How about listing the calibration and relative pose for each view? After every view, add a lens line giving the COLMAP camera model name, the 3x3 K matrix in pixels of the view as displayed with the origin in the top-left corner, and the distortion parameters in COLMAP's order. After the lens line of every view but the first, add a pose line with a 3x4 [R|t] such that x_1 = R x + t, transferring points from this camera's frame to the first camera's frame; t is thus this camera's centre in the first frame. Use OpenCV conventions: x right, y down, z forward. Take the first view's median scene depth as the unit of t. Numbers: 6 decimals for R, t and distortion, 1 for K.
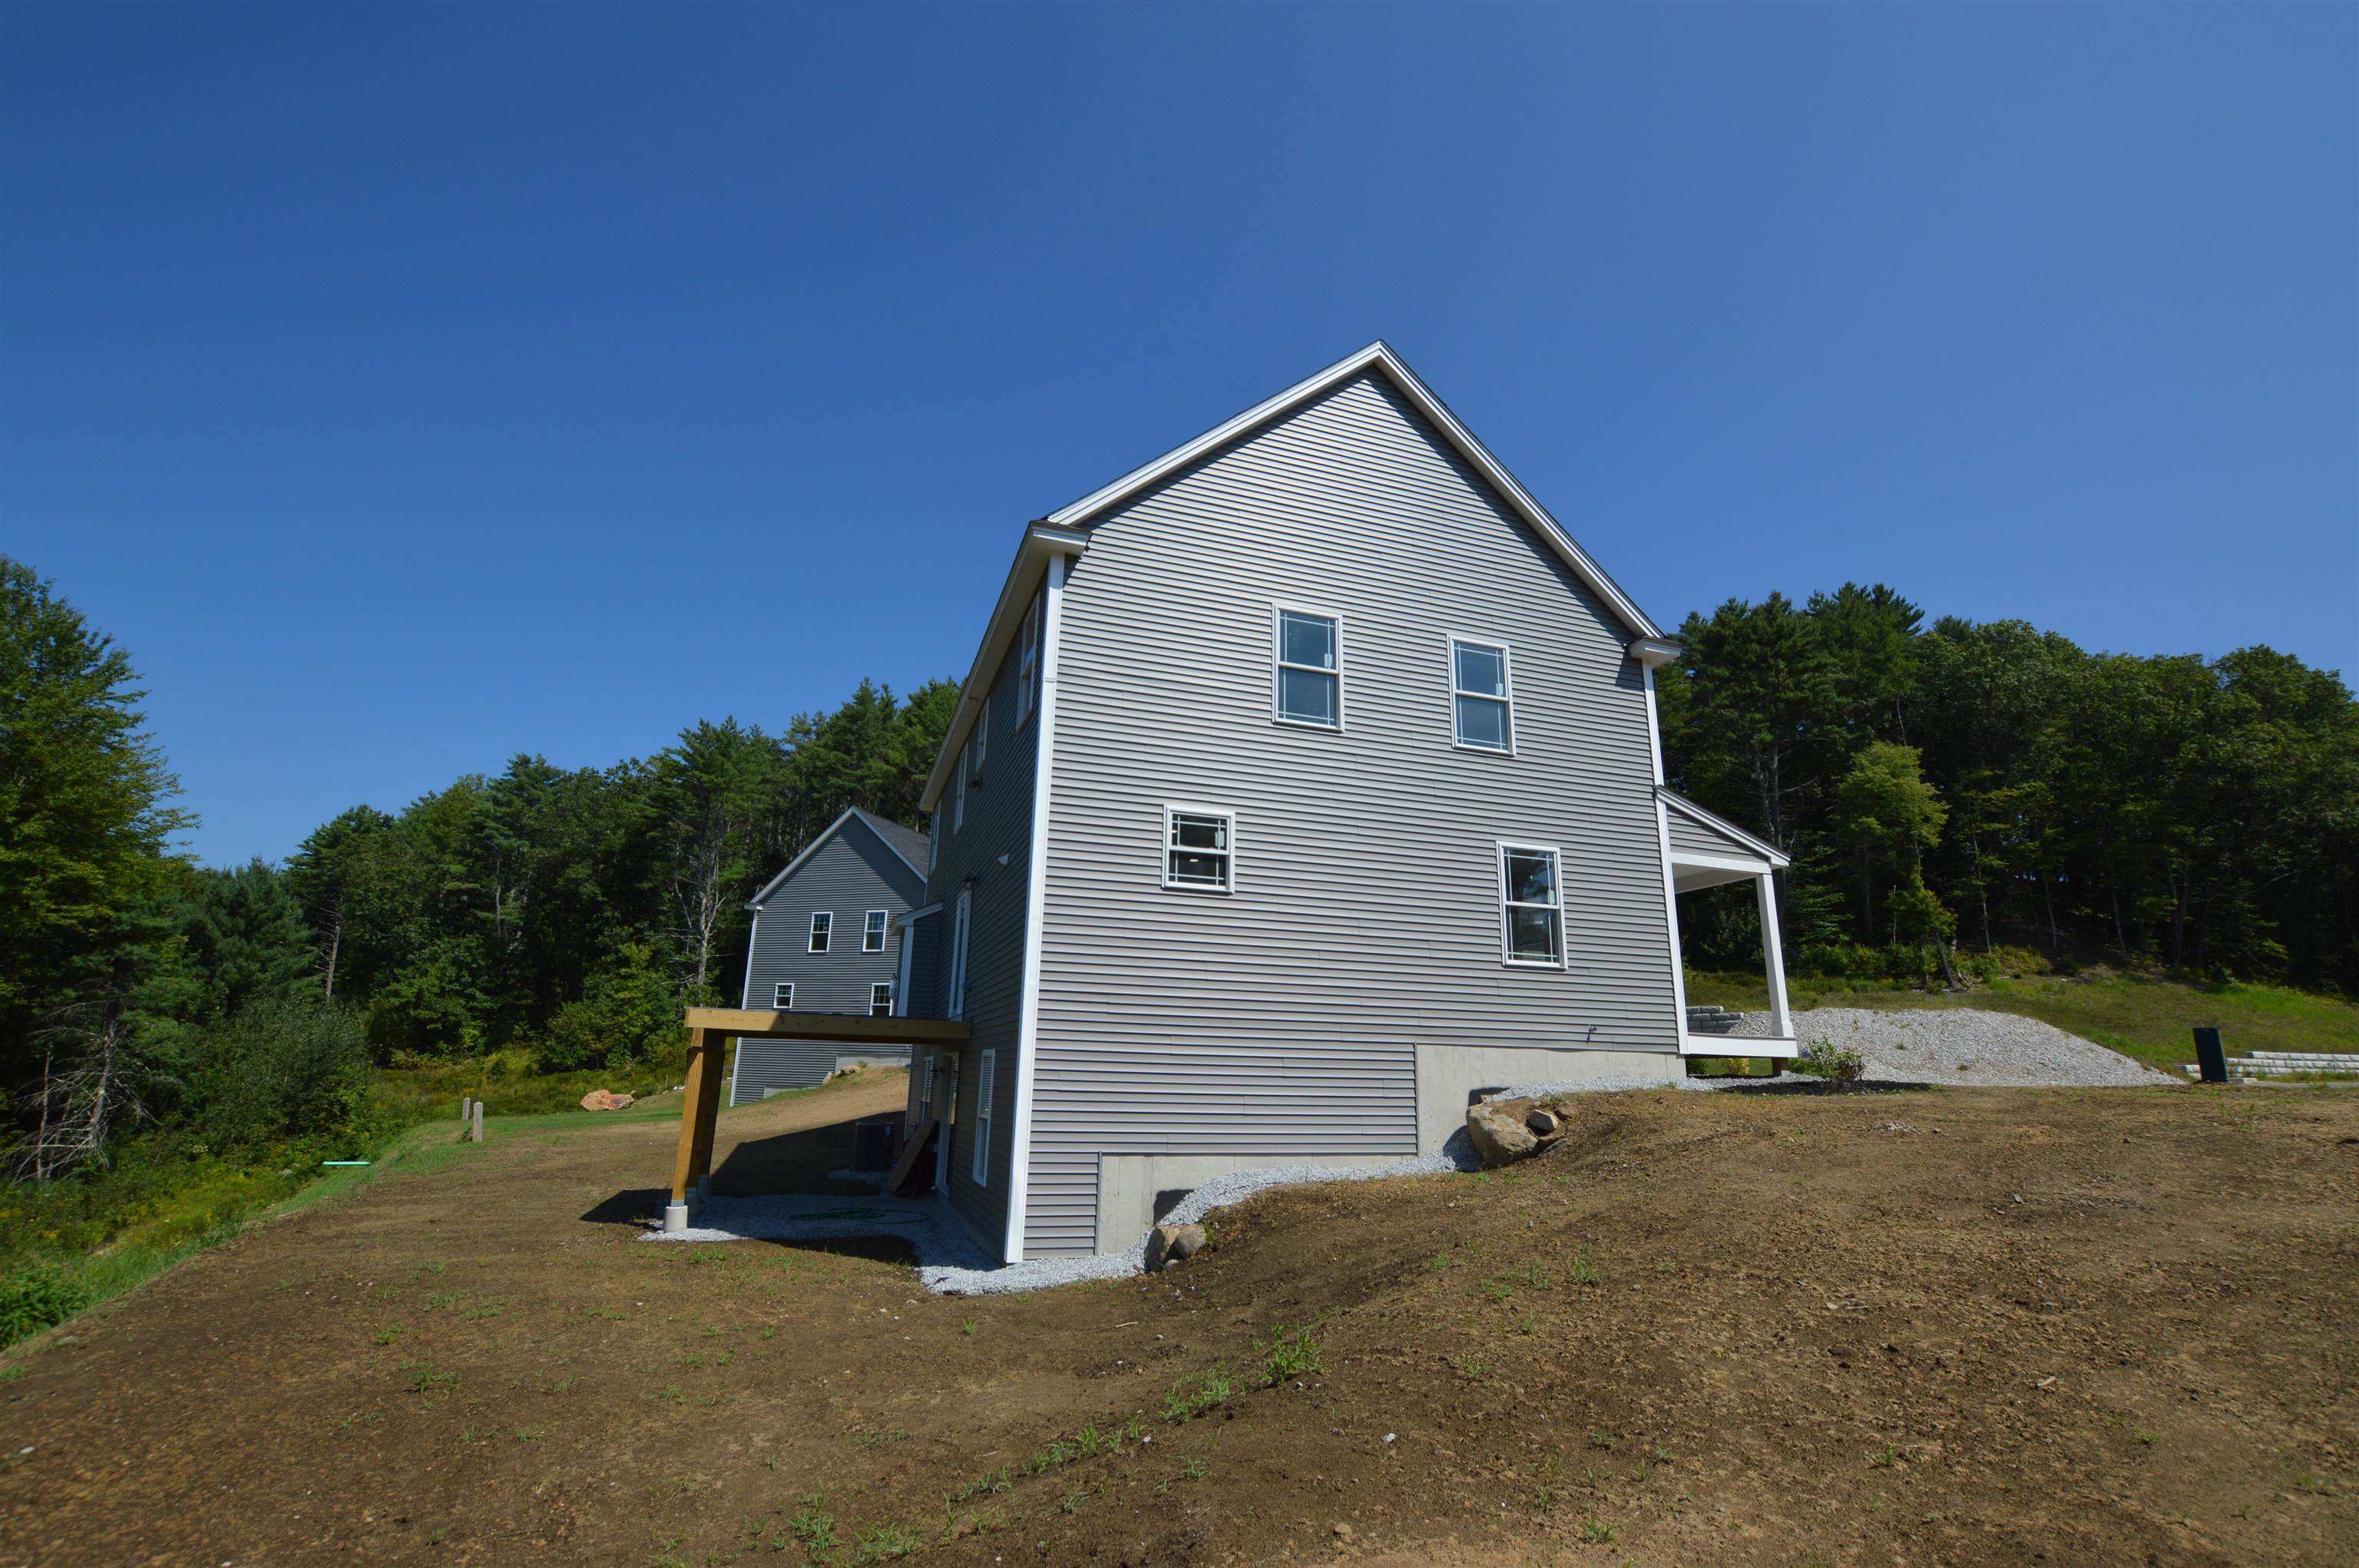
lens RADIAL K [[1049.9, 0, 1181.5], [0, 1049.9, 788.4], [0, 0, 1]] dist [-0.027779, 0.000852]
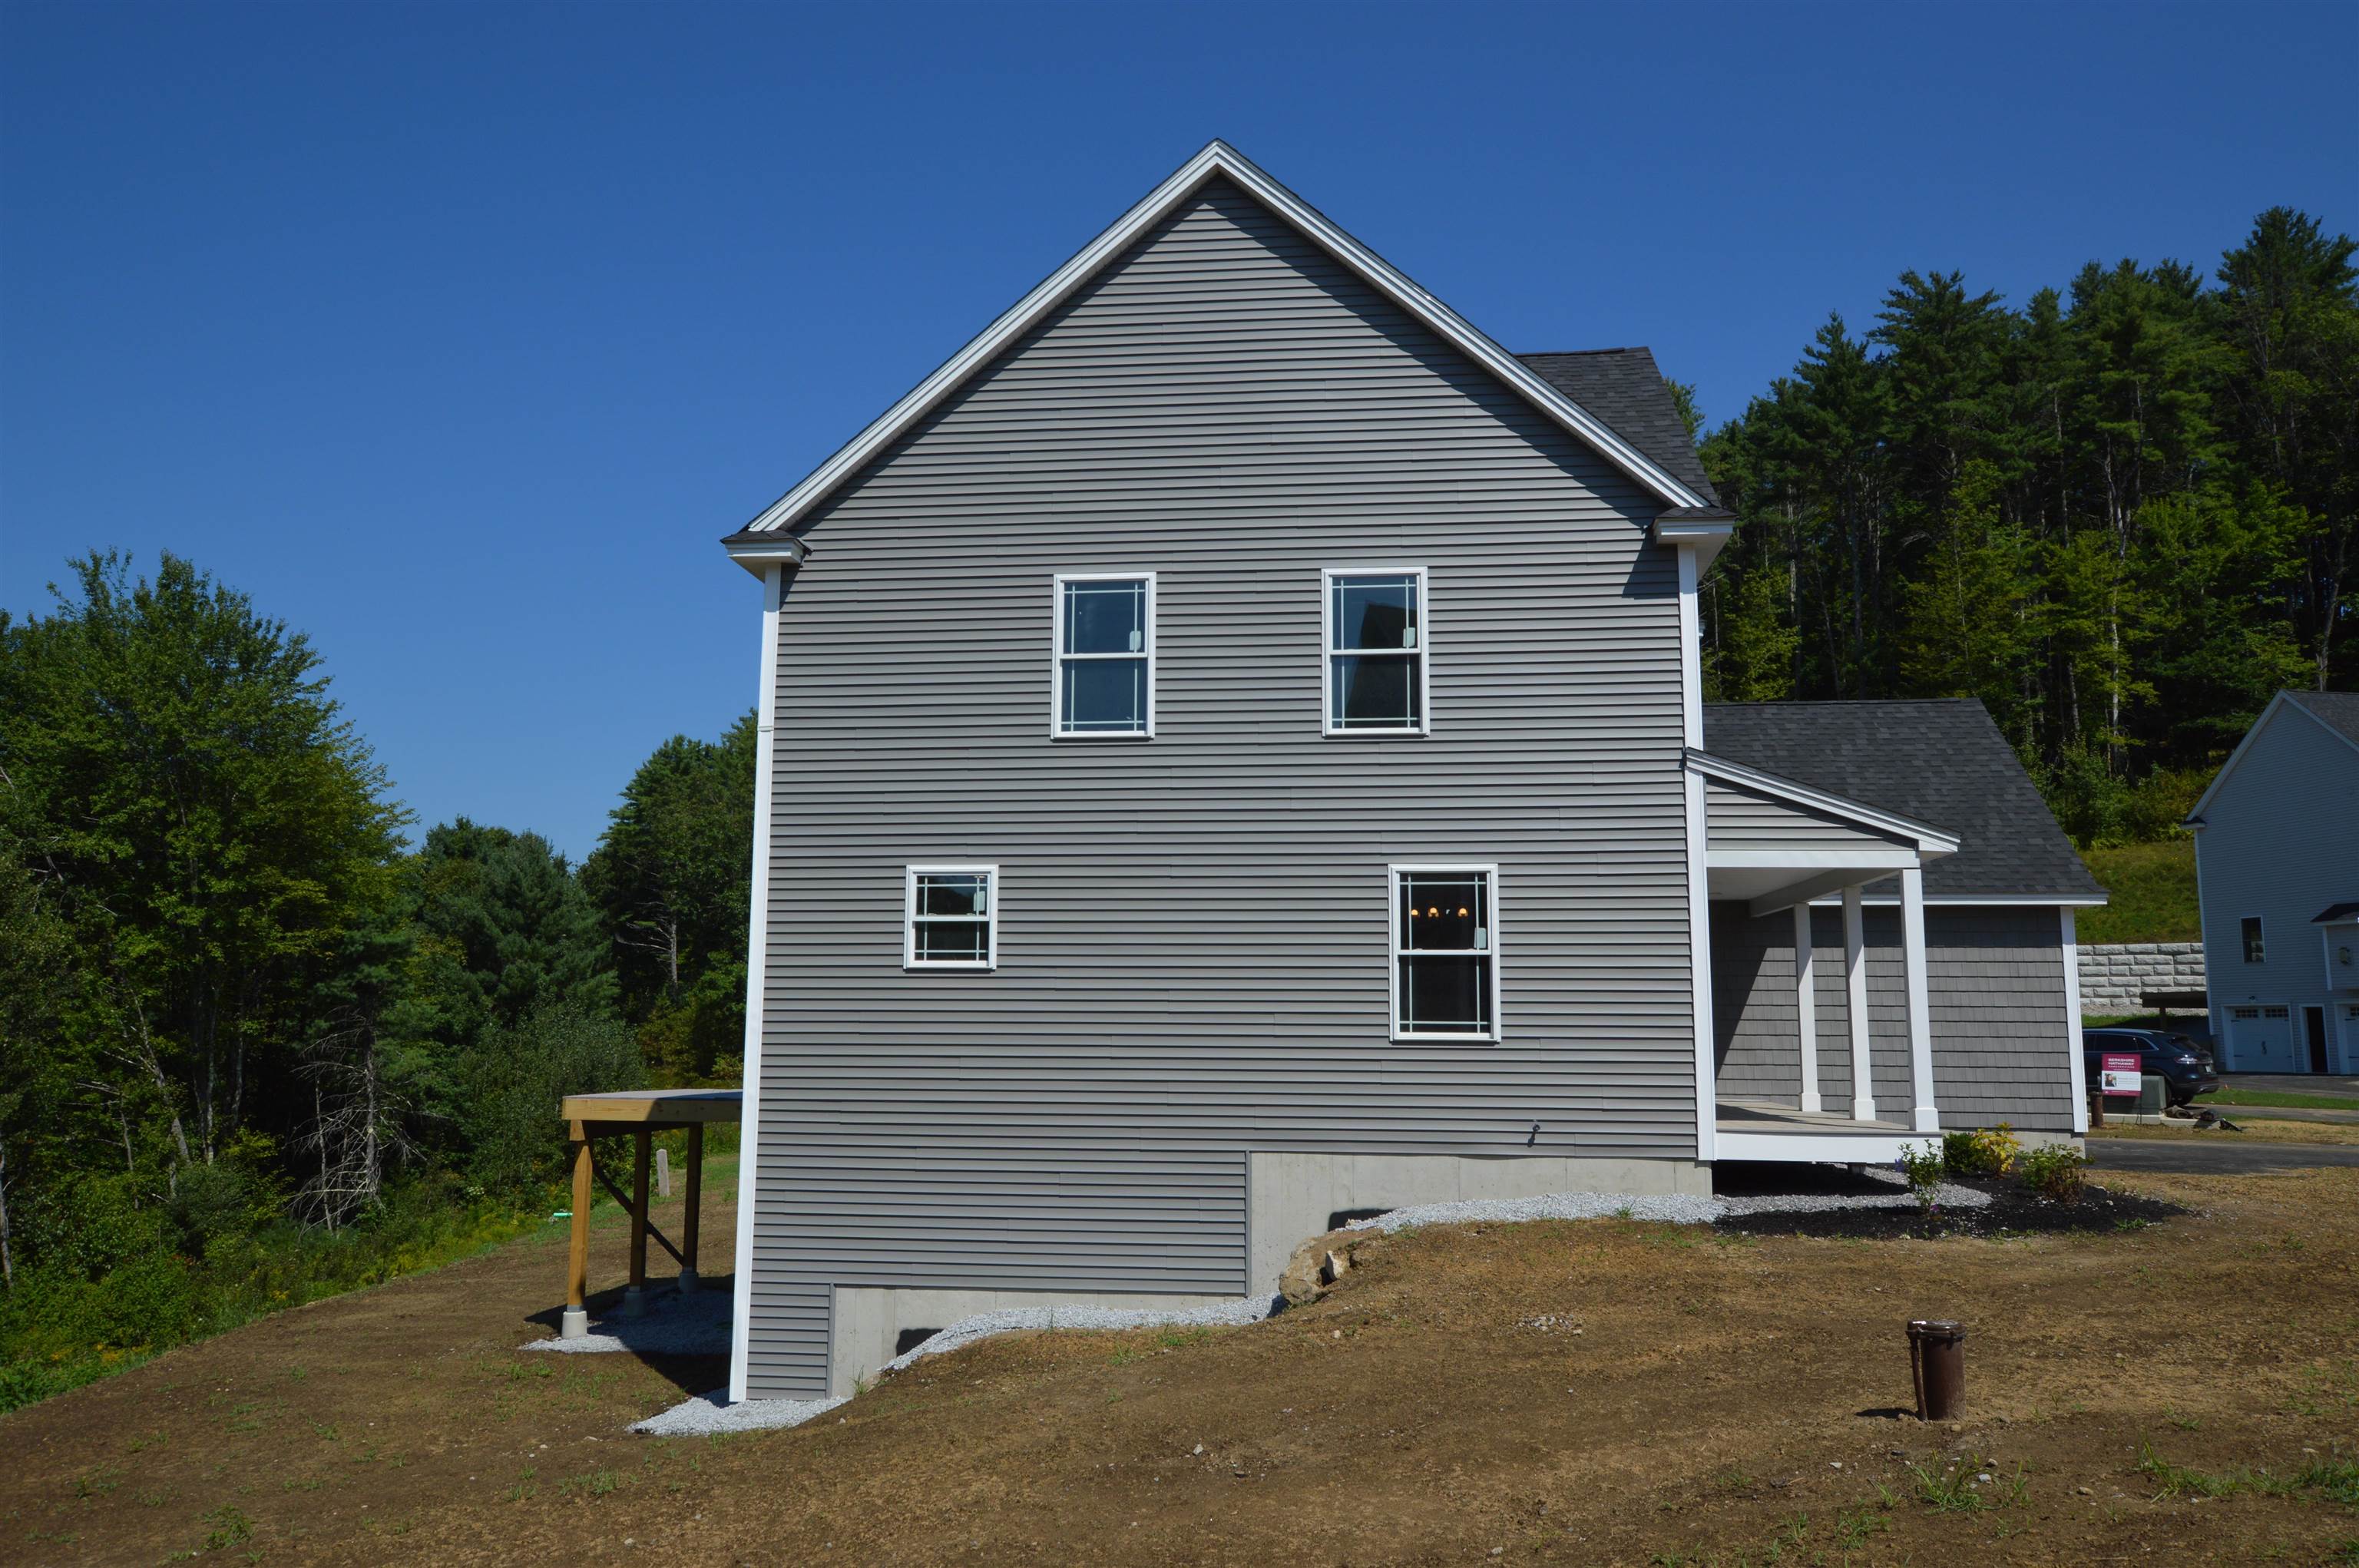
lens RADIAL K [[1720.1, 0, 1179.5], [0, 1720.1, 784.0], [0, 0, 1]] dist [0.004488, 0.002213]
pose [[0.905390, -0.079606, -0.417051, 0.610044], [0.127544, 0.987893, 0.088321, -0.114318], [0.404971, -0.133158, 0.904581, -0.092699]]
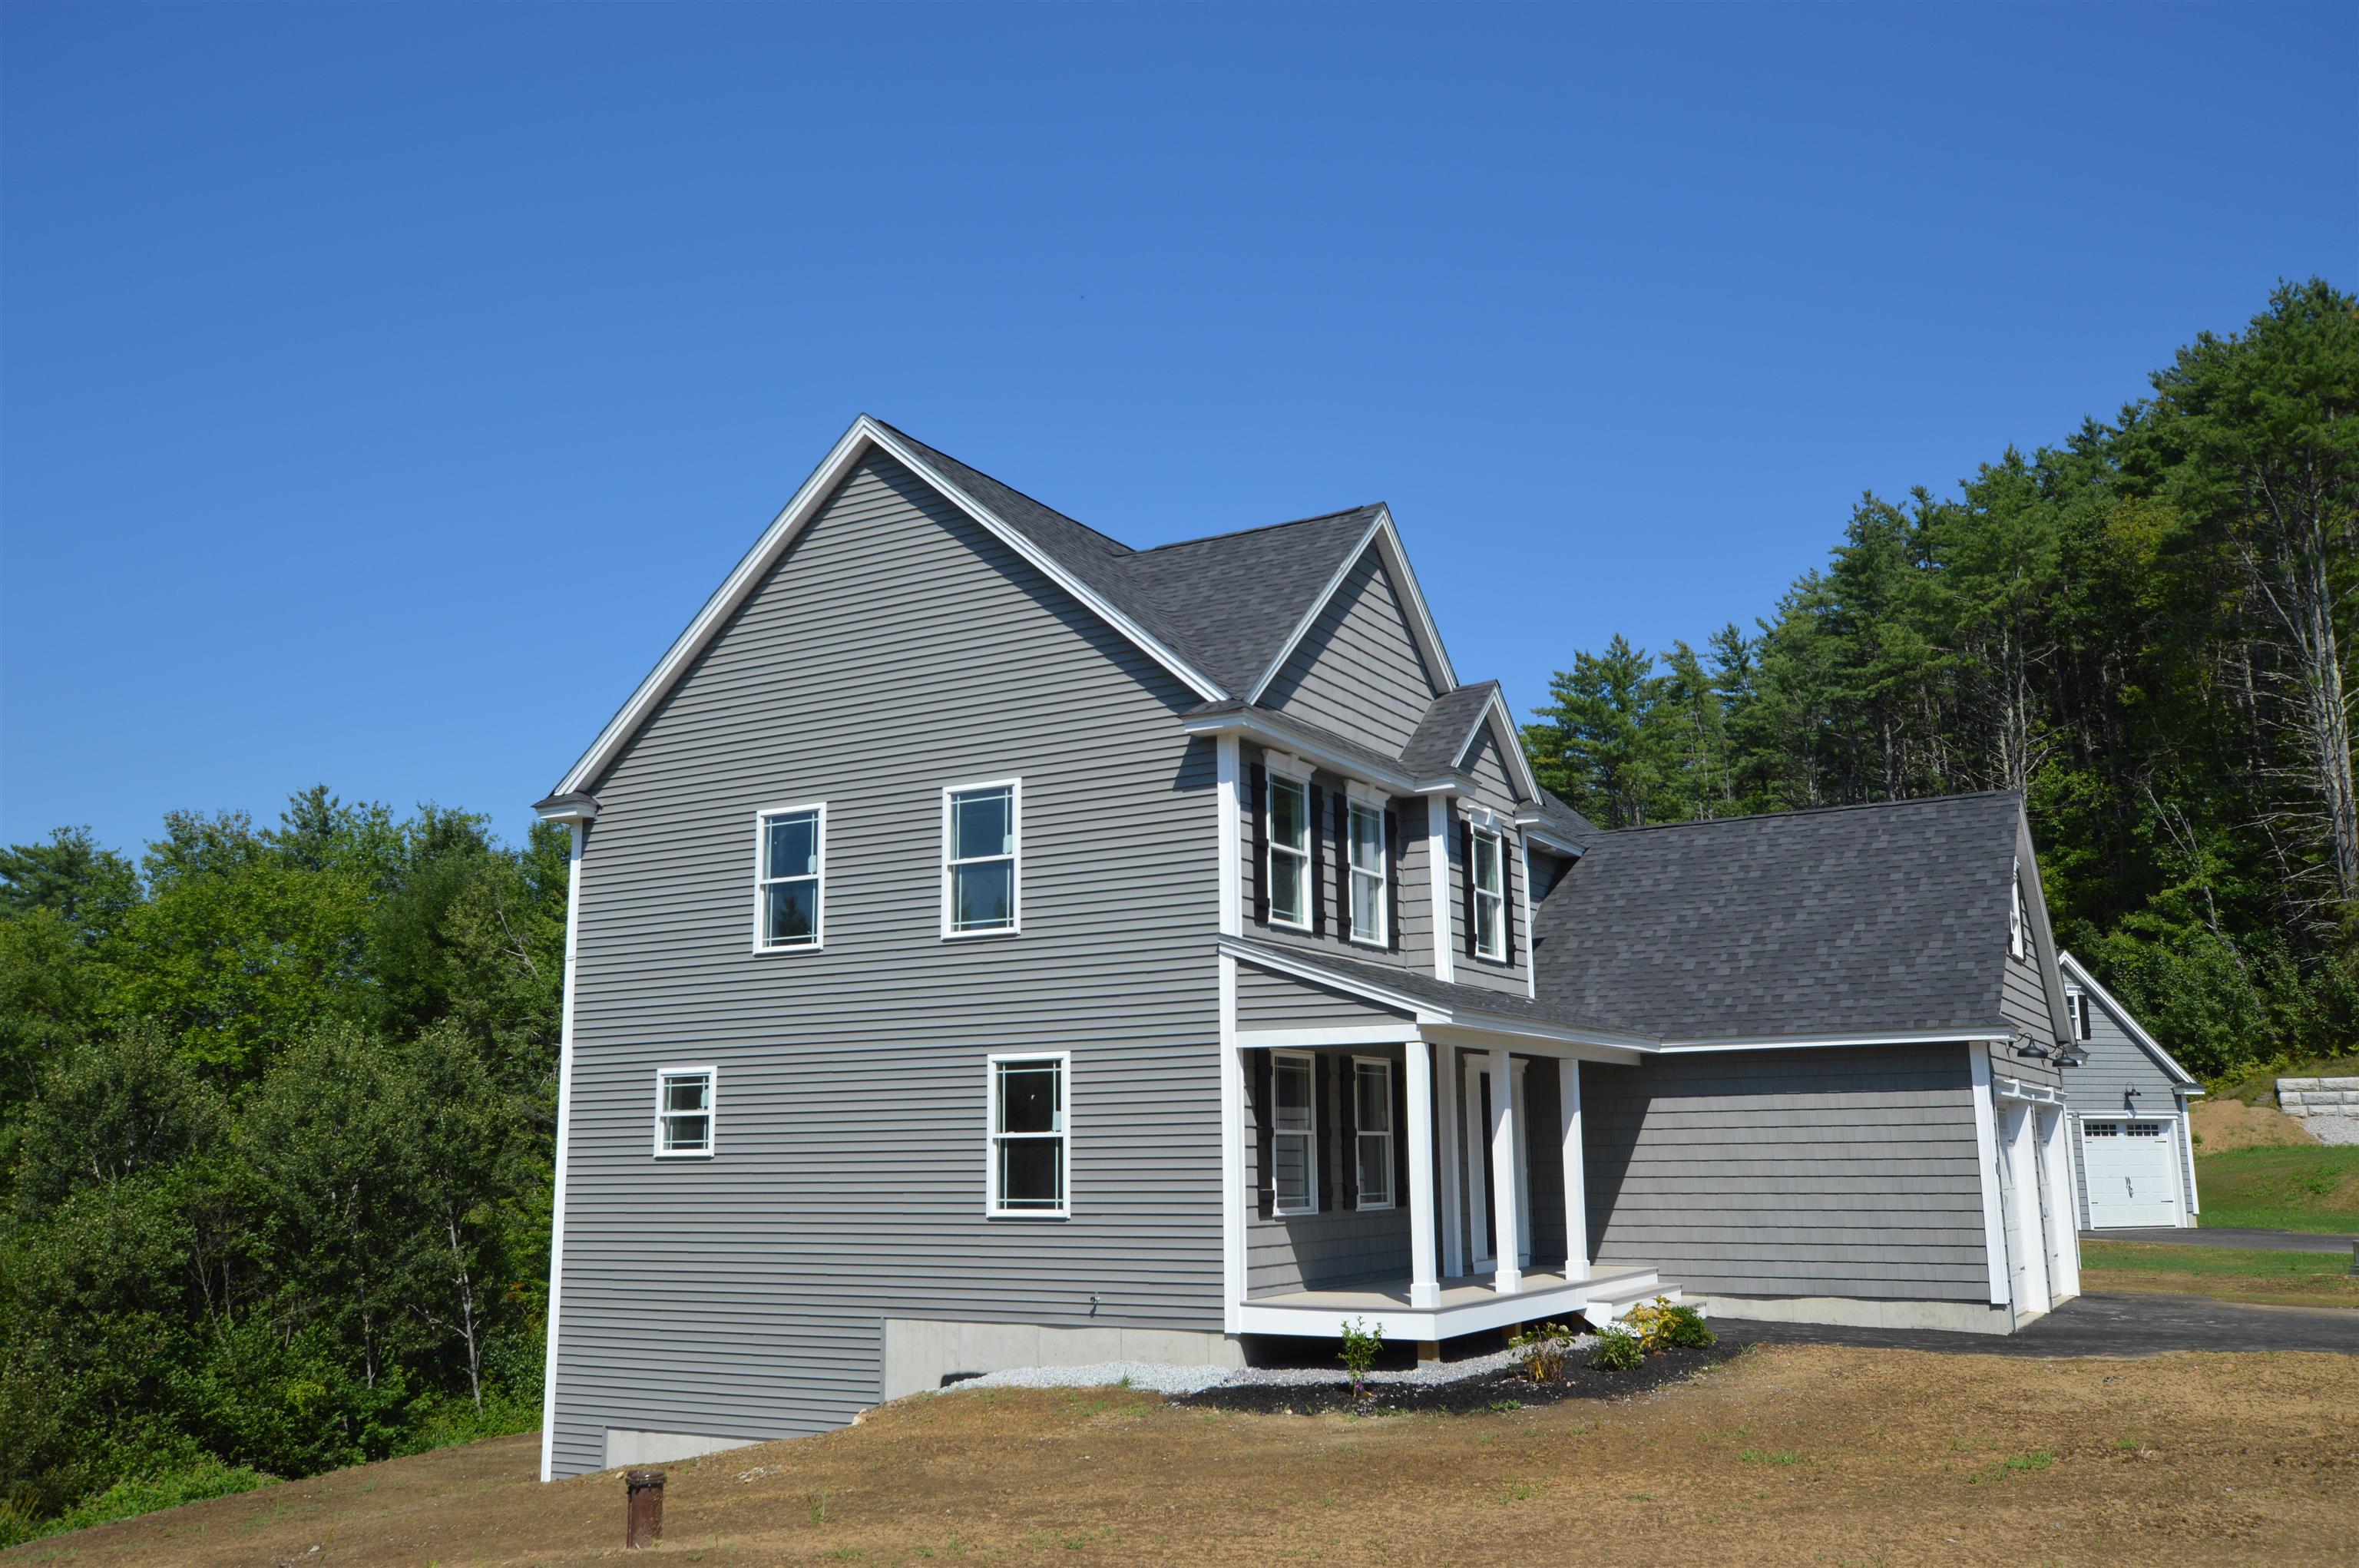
lens RADIAL K [[1942.5, 0, 1170.5], [0, 1942.5, 793.0], [0, 0, 1]] dist [0.004102, 0.008570]
pose [[0.656132, -0.171219, -0.734966, 1.364798], [0.227044, 0.973586, -0.024118, -0.067497], [0.719682, -0.151046, 0.677675, 0.139533]]
